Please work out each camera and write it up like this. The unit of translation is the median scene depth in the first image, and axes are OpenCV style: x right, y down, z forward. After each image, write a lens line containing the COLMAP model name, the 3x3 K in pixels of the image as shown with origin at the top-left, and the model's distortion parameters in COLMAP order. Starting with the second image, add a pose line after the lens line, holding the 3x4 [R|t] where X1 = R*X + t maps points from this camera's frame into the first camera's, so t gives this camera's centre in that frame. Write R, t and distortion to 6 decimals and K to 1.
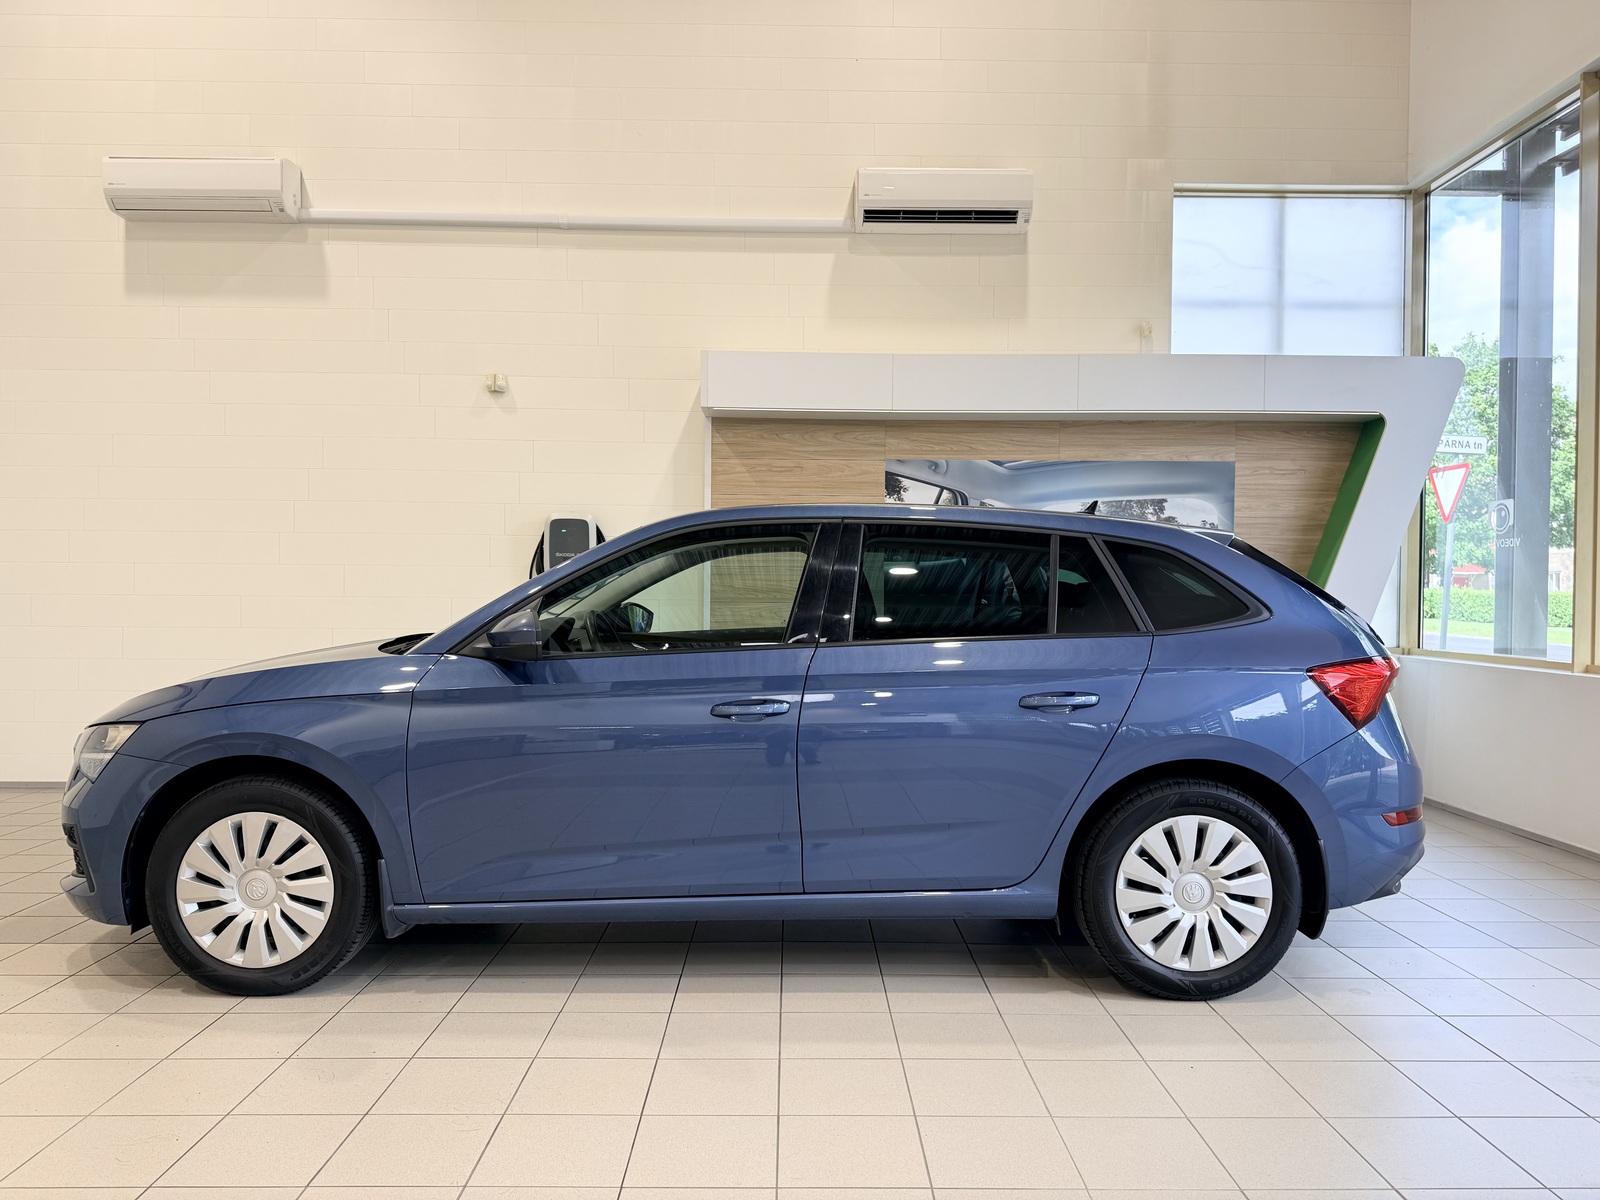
lens RADIAL K [[1123.0, 0, 800.0], [0, 1123.0, 600.0], [0, 0, 1]] dist [0.154246, -0.270950]
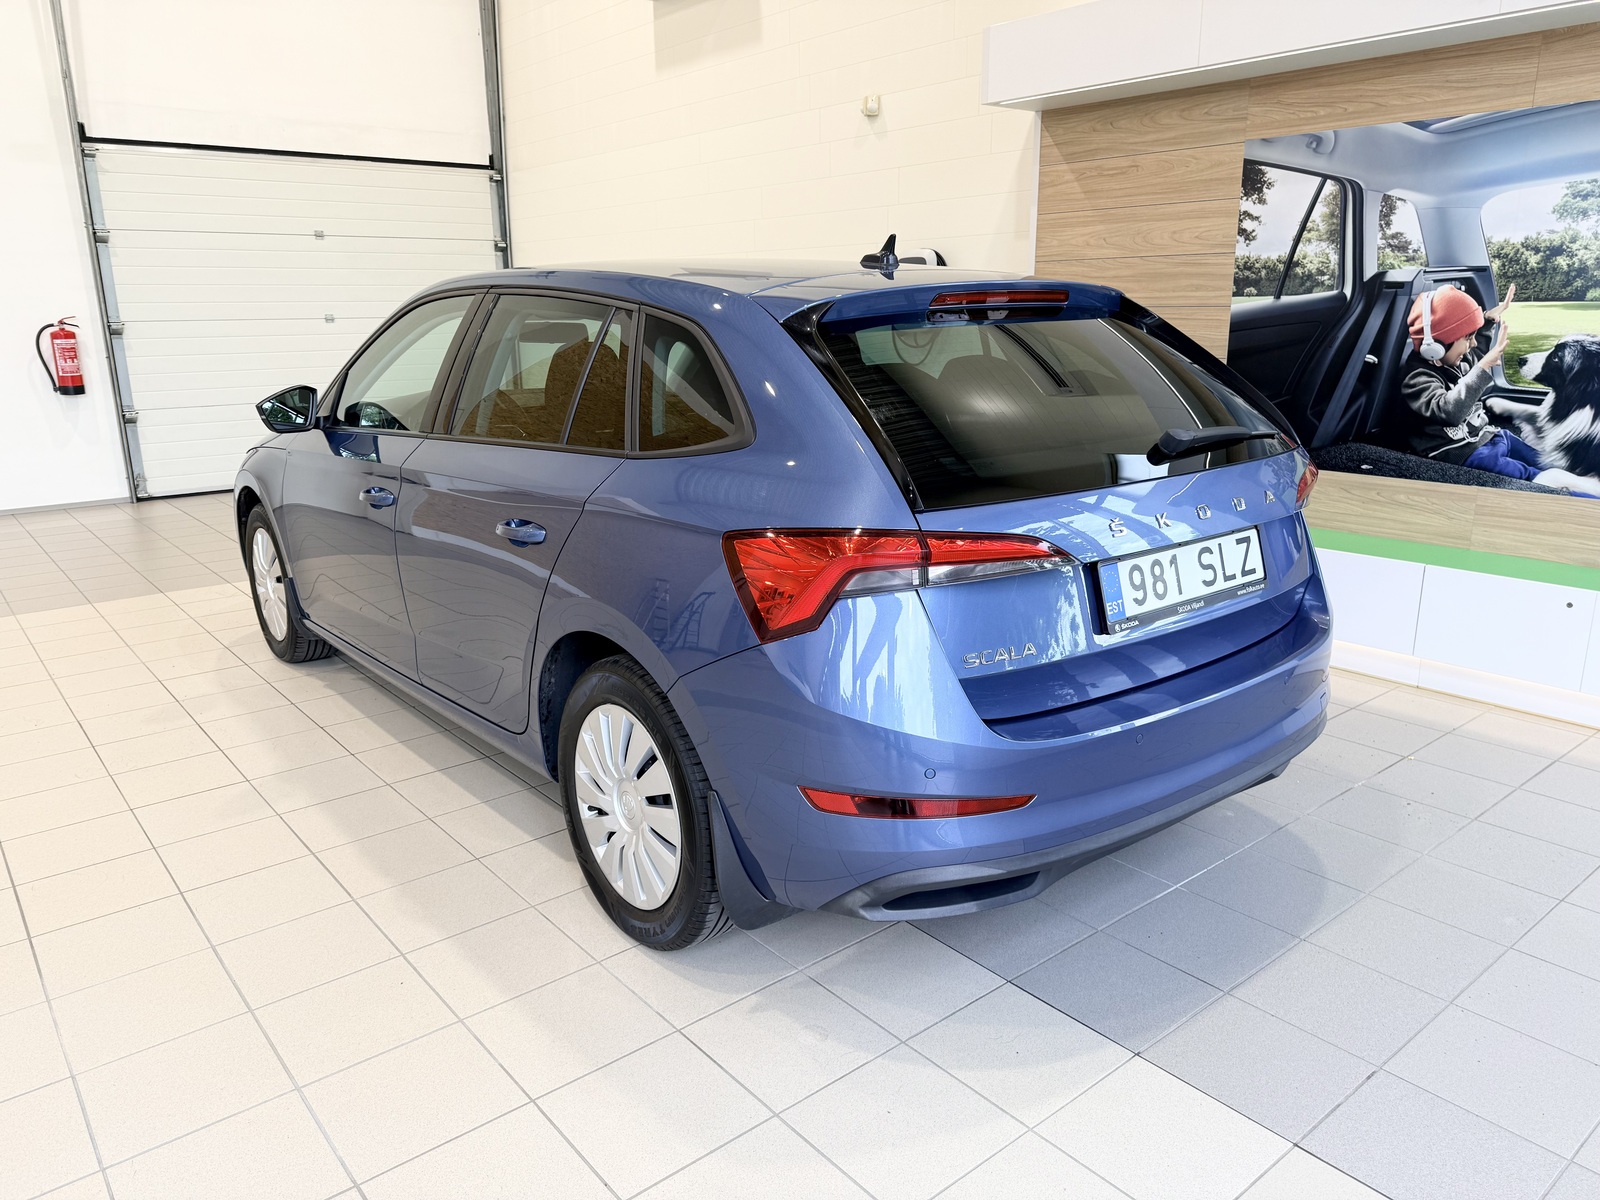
lens RADIAL K [[1141.2, 0, 800.0], [0, 1141.2, 600.0], [0, 0, 1]] dist [-0.008355, -0.002454]
pose [[0.623839, 0.181622, -0.760157, 0.477460], [0.009886, 0.970712, 0.240043, -0.023988], [0.781491, -0.157263, 0.603772, 0.336502]]
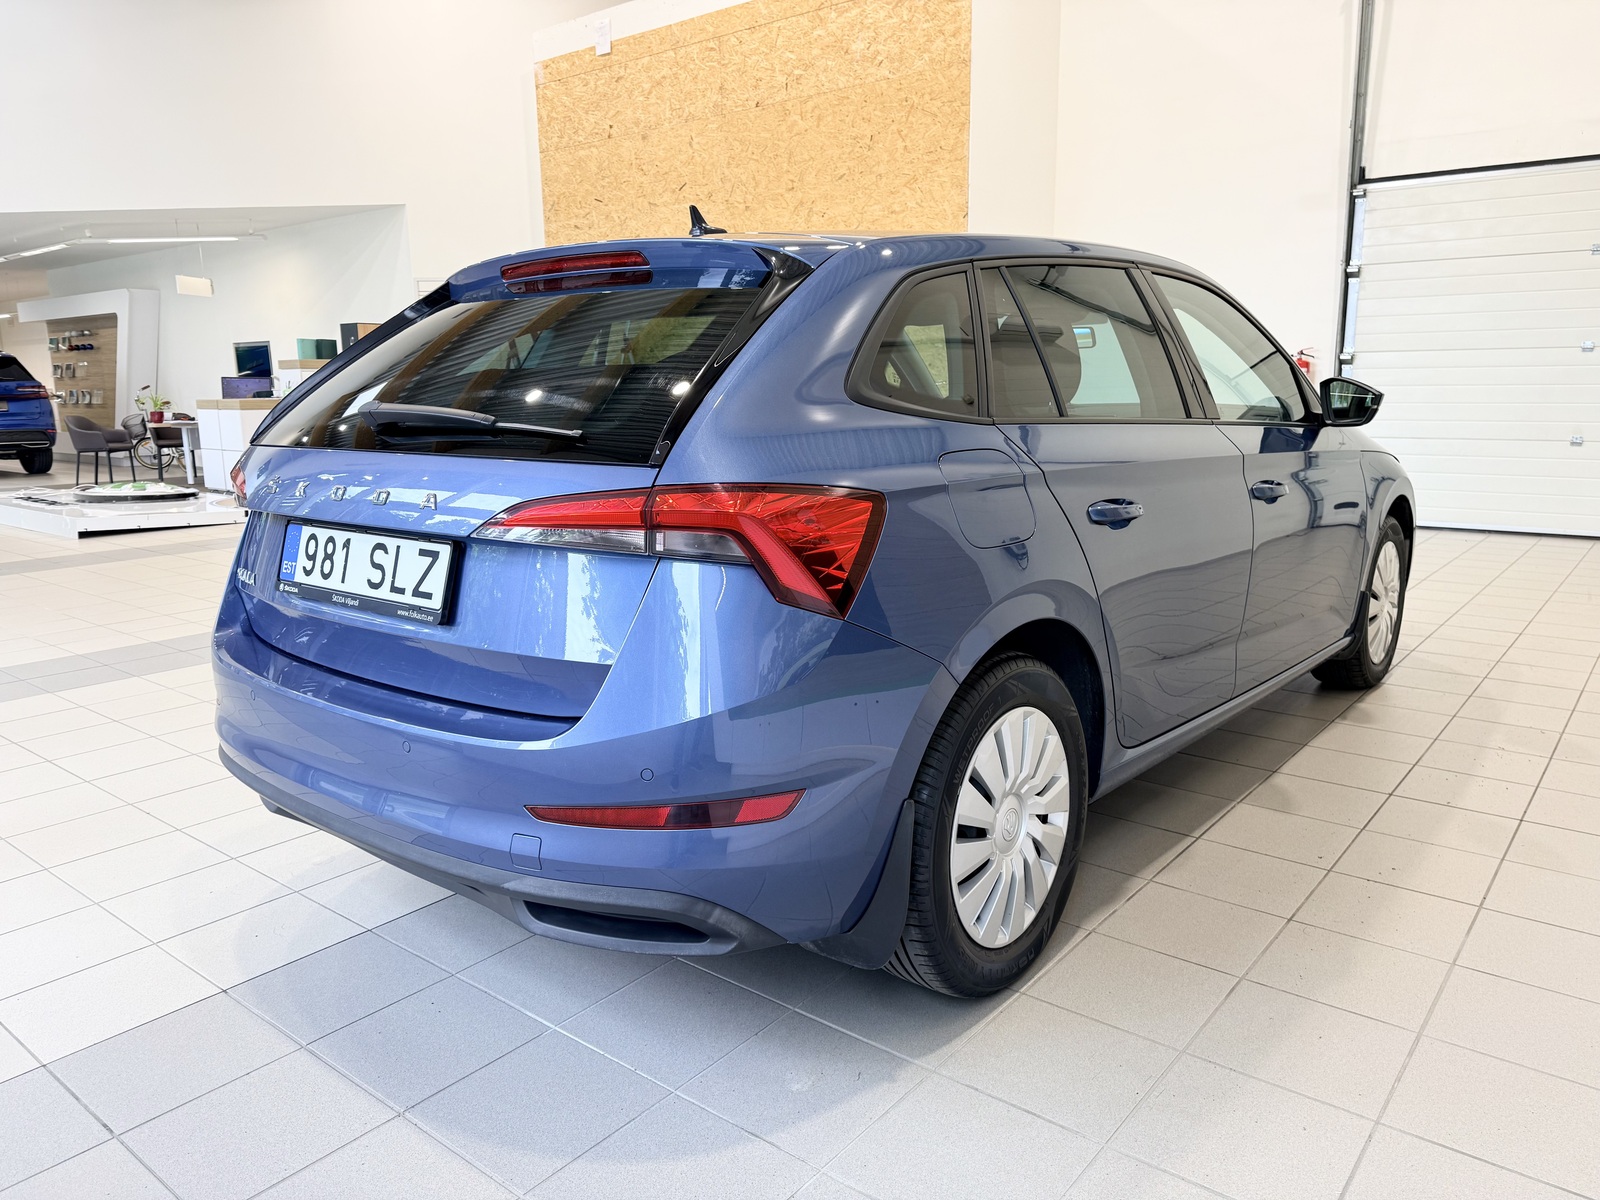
lens RADIAL K [[1141.2, 0, 800.0], [0, 1141.2, 600.0], [0, 0, 1]] dist [-0.008355, -0.002454]
pose [[-0.632702, 0.146271, -0.760456, 0.409392], [-0.000164, 0.981974, 0.189016, 0.033997], [0.774395, 0.119715, -0.621273, 1.539387]]
